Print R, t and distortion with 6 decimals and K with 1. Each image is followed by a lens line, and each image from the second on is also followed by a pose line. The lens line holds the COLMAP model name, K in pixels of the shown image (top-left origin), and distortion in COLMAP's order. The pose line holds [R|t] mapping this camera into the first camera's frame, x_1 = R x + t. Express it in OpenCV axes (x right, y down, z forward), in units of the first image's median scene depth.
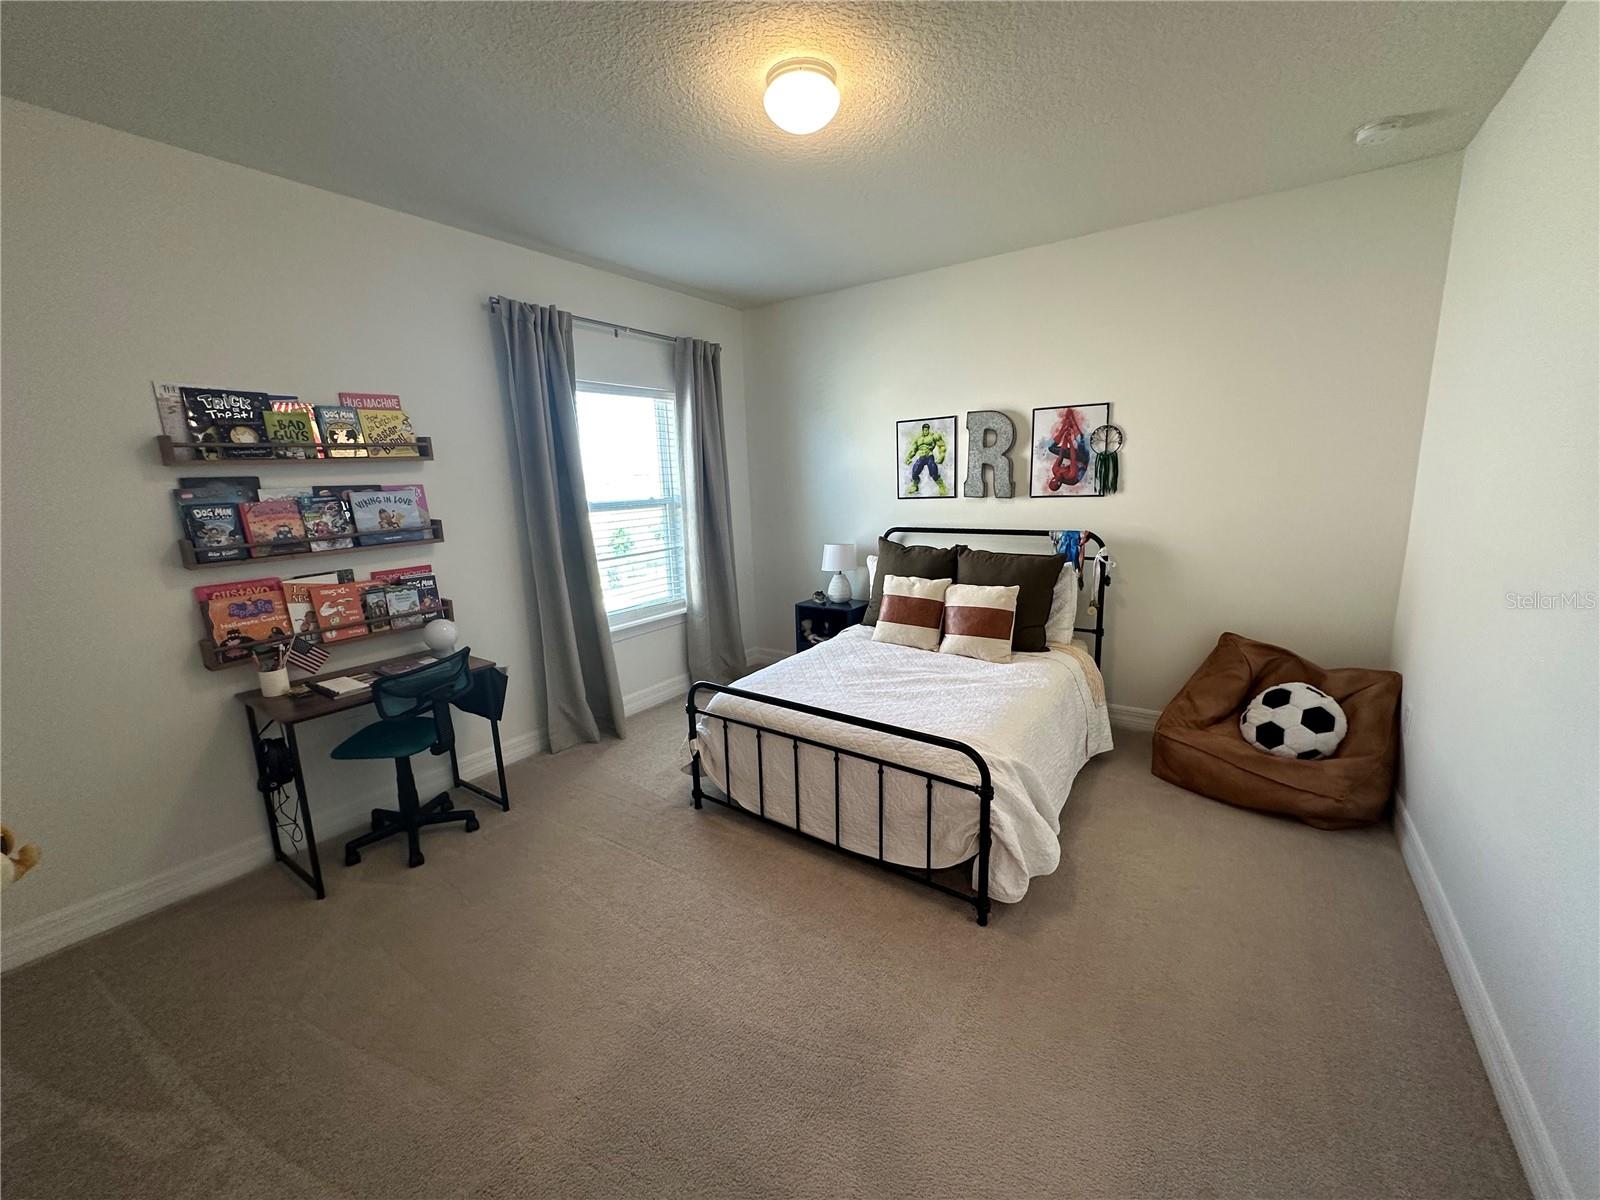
lens RADIAL K [[637.4, 0, 799.9], [0, 637.4, 600.1], [0, 0, 1]] dist [-0.002745, -0.000042]
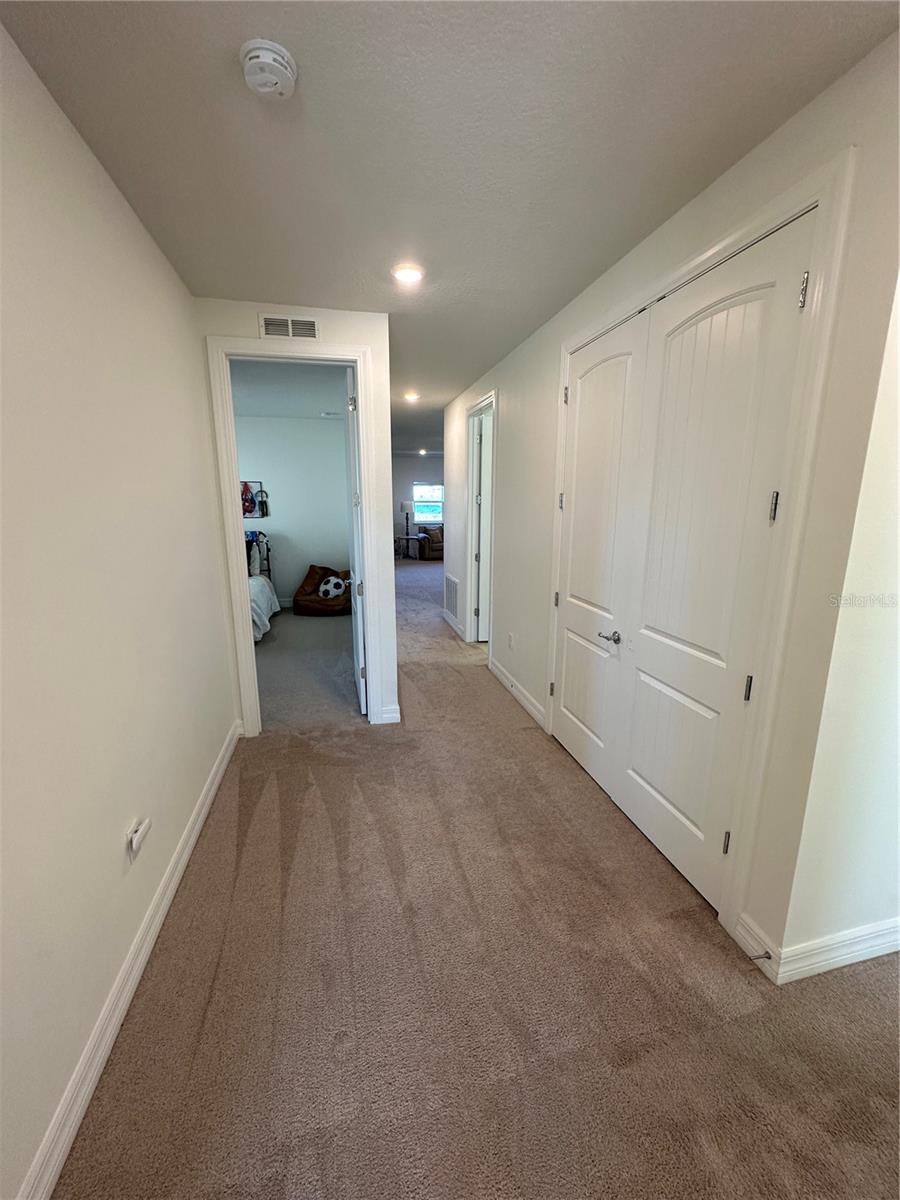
lens RADIAL K [[478.0, 0, 452.0], [0, 478.0, 602.5], [0, 0, 1]] dist [-0.002745, -0.000042]
pose [[0.661321, -0.118594, 0.740668, -0.500087], [0.118625, 0.991532, 0.052844, 0.168772], [-0.740663, 0.052915, 0.669789, -0.858370]]
